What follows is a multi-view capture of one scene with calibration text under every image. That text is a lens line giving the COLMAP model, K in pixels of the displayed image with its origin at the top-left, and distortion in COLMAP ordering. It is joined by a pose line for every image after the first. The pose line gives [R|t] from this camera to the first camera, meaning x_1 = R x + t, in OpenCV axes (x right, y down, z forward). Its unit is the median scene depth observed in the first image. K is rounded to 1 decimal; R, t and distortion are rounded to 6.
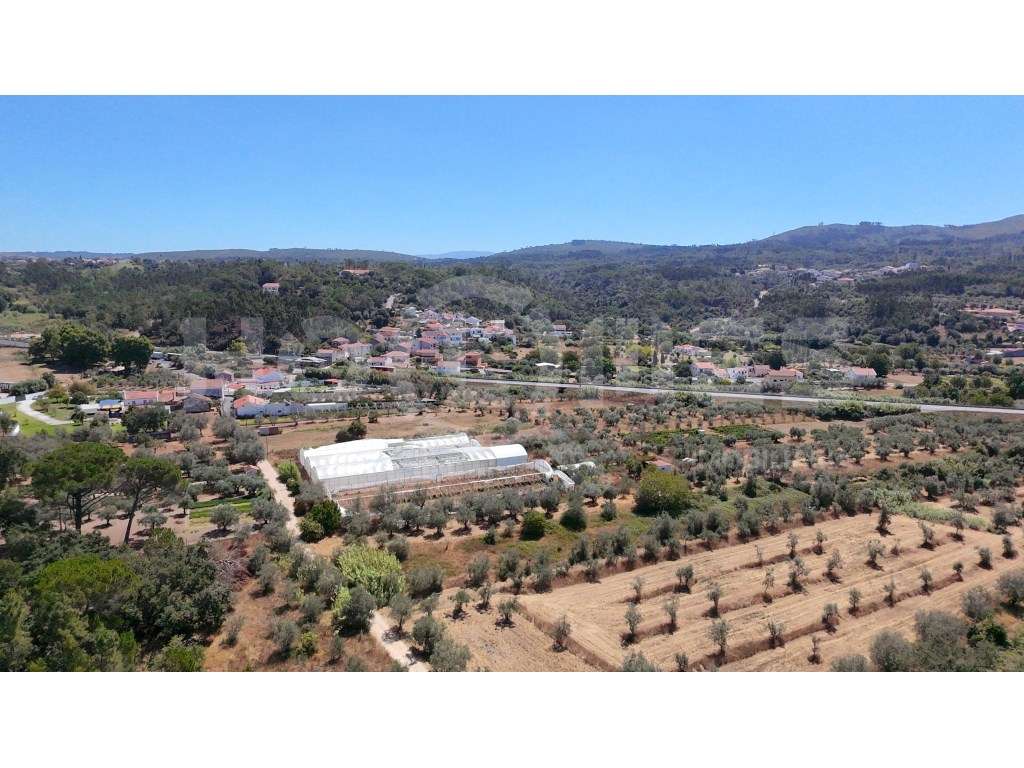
lens RADIAL K [[655.8, 0, 517.6], [0, 655.8, 382.1], [0, 0, 1]] dist [0.004704, 0.002008]
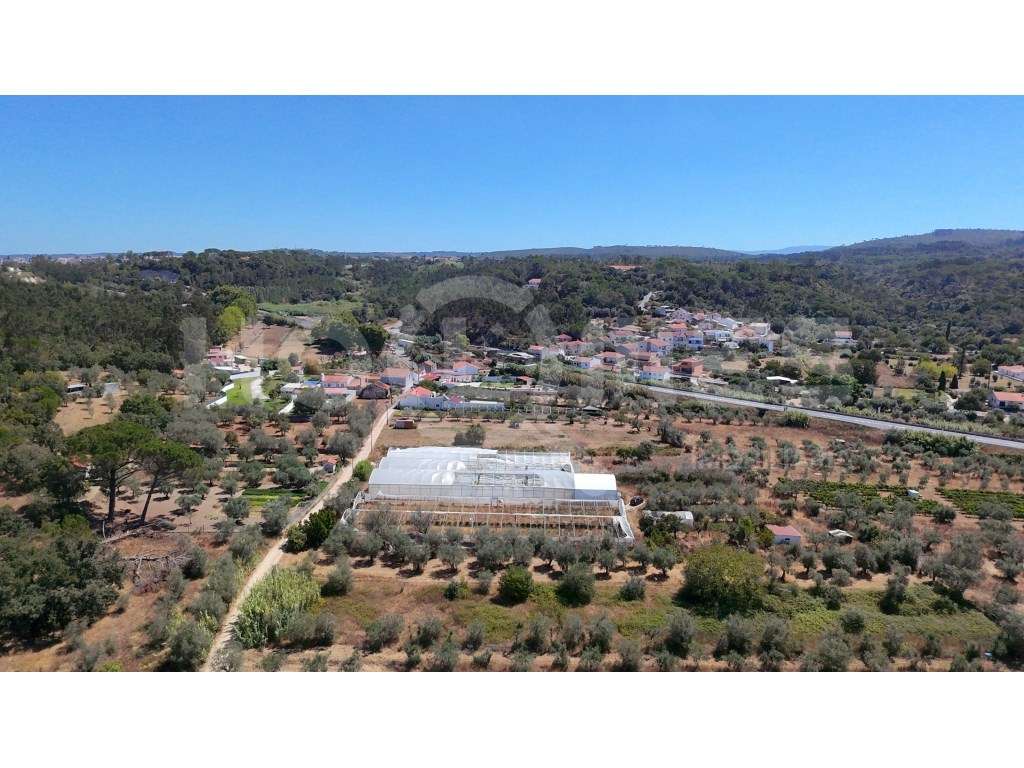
lens RADIAL K [[655.8, 0, 517.6], [0, 655.8, 382.1], [0, 0, 1]] dist [0.004704, 0.002008]
pose [[0.882277, 0.079830, -0.463911, 0.143320], [-0.077654, 0.996696, 0.023827, -0.016909], [0.464280, 0.015002, 0.885561, 0.116242]]
